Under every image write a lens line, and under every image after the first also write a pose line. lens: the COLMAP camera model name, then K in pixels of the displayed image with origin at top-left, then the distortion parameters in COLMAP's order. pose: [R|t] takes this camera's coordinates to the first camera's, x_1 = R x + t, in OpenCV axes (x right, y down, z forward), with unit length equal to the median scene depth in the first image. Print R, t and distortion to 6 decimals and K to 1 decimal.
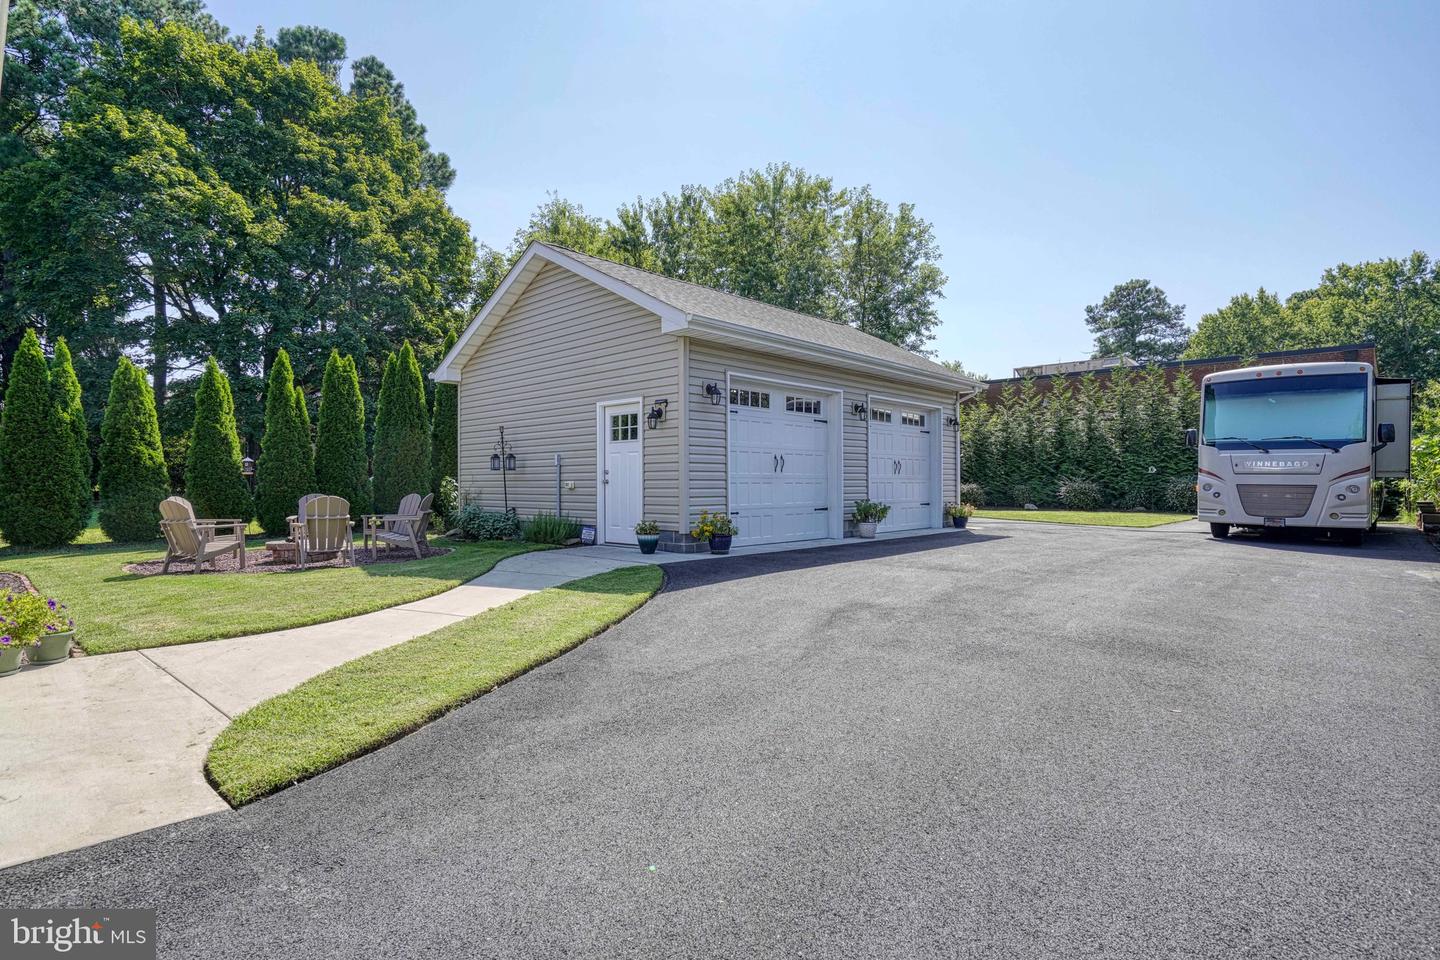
lens RADIAL K [[746.3, 0, 706.1], [0, 746.3, 479.2], [0, 0, 1]] dist [-0.048133, 0.025223]
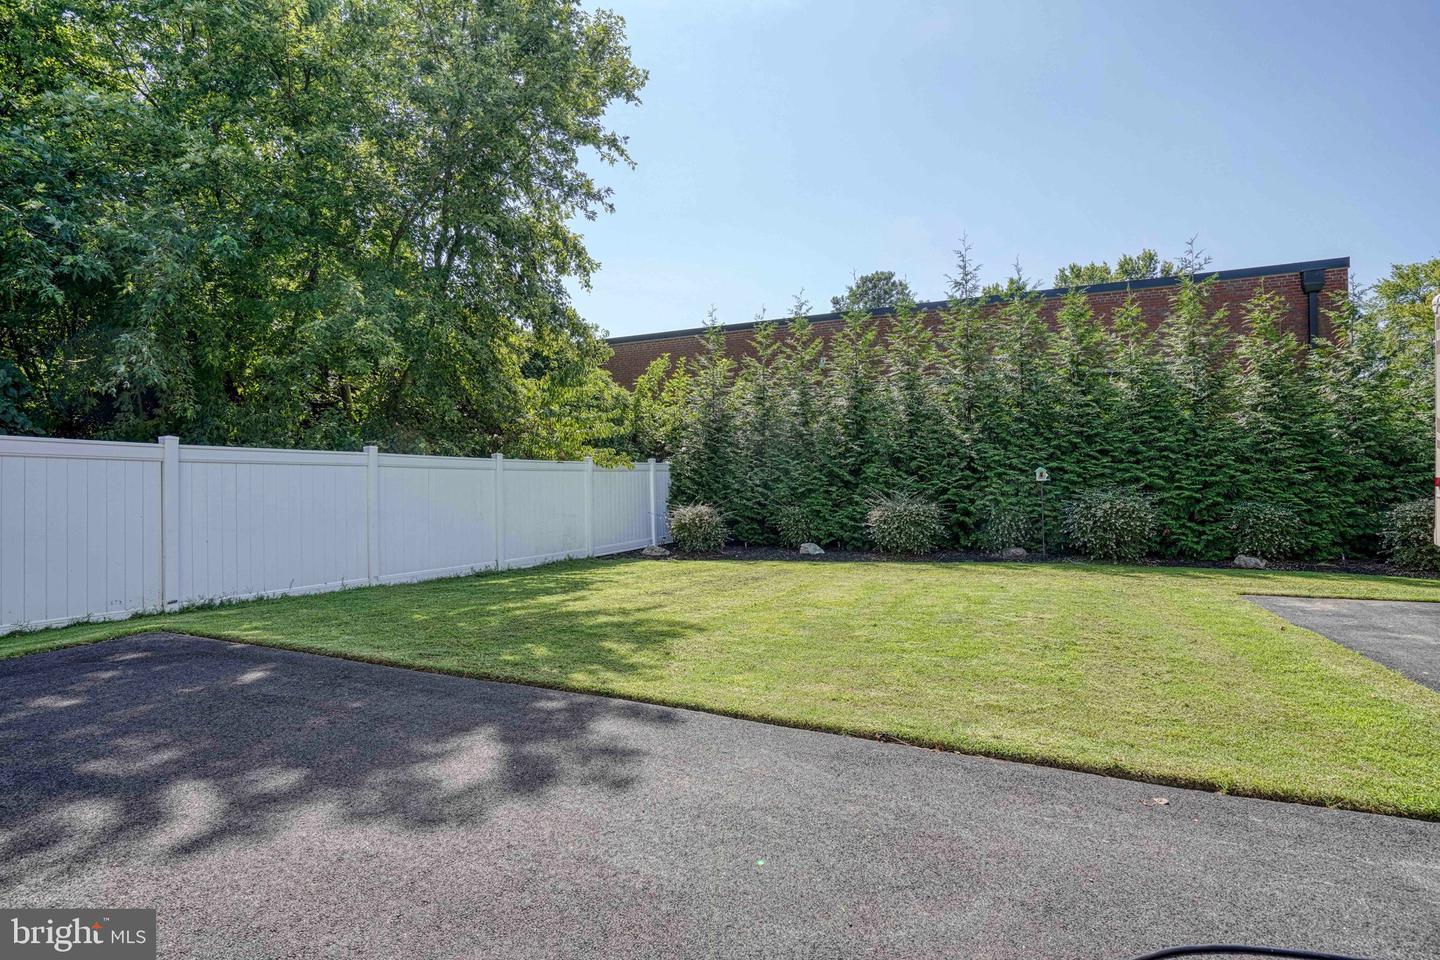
lens RADIAL K [[746.3, 0, 706.1], [0, 746.3, 479.2], [0, 0, 1]] dist [-0.048133, 0.025223]
pose [[0.945990, -0.005468, 0.324150, 0.236438], [0.009517, 0.999895, -0.010905, -0.006709], [-0.324056, 0.013401, 0.945943, 0.621271]]
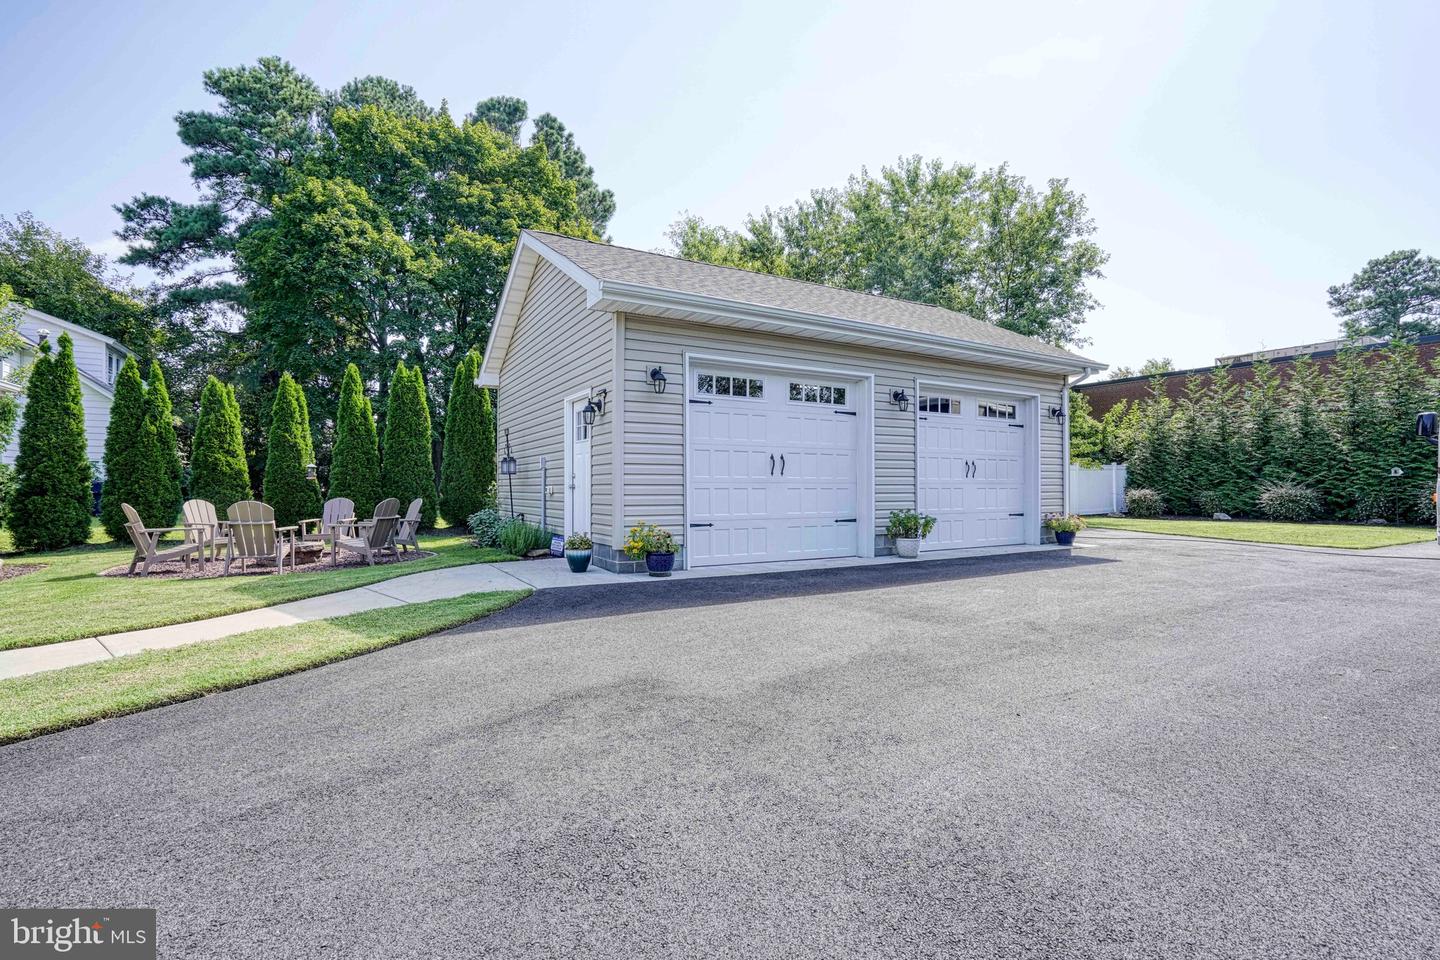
lens RADIAL K [[677.6, 0, 699.8], [0, 677.6, 478.3], [0, 0, 1]] dist [-0.056279, 0.020021]
pose [[0.954548, -0.002121, -0.298050, 0.107036], [-0.000450, 0.999963, -0.008557, 0.000126], [0.298057, 0.008303, 0.954512, 0.117523]]
